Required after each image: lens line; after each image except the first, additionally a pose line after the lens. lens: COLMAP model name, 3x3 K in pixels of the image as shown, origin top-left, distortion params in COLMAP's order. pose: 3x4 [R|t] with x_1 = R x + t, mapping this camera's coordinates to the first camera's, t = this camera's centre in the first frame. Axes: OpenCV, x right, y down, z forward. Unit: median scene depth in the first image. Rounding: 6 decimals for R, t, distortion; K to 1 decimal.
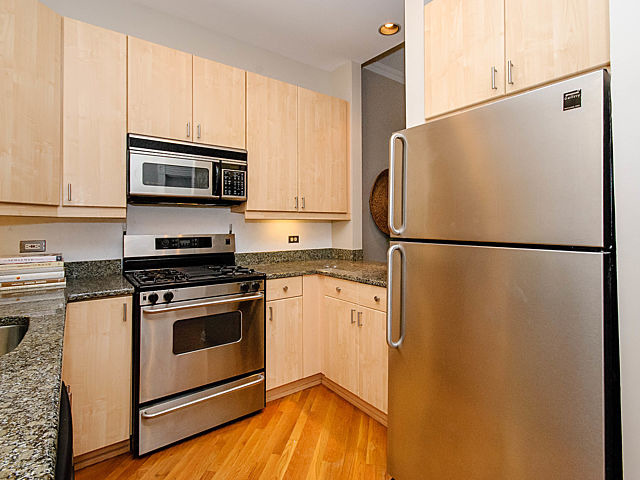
lens RADIAL K [[320.8, 0, 318.1], [0, 320.8, 225.5], [0, 0, 1]] dist [-0.004444, -0.000300]
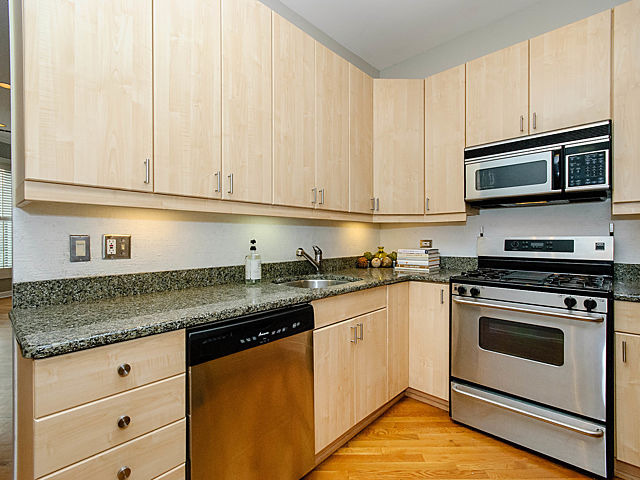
lens RADIAL K [[320.4, 0, 318.6], [0, 320.4, 238.8], [0, 0, 1]] dist [0.005415, 0.000706]
pose [[0.165672, 0.006698, -0.986158, 0.424629], [0.008045, 0.999934, 0.008143, 0.025105], [0.986148, -0.009282, 0.165607, 0.251936]]
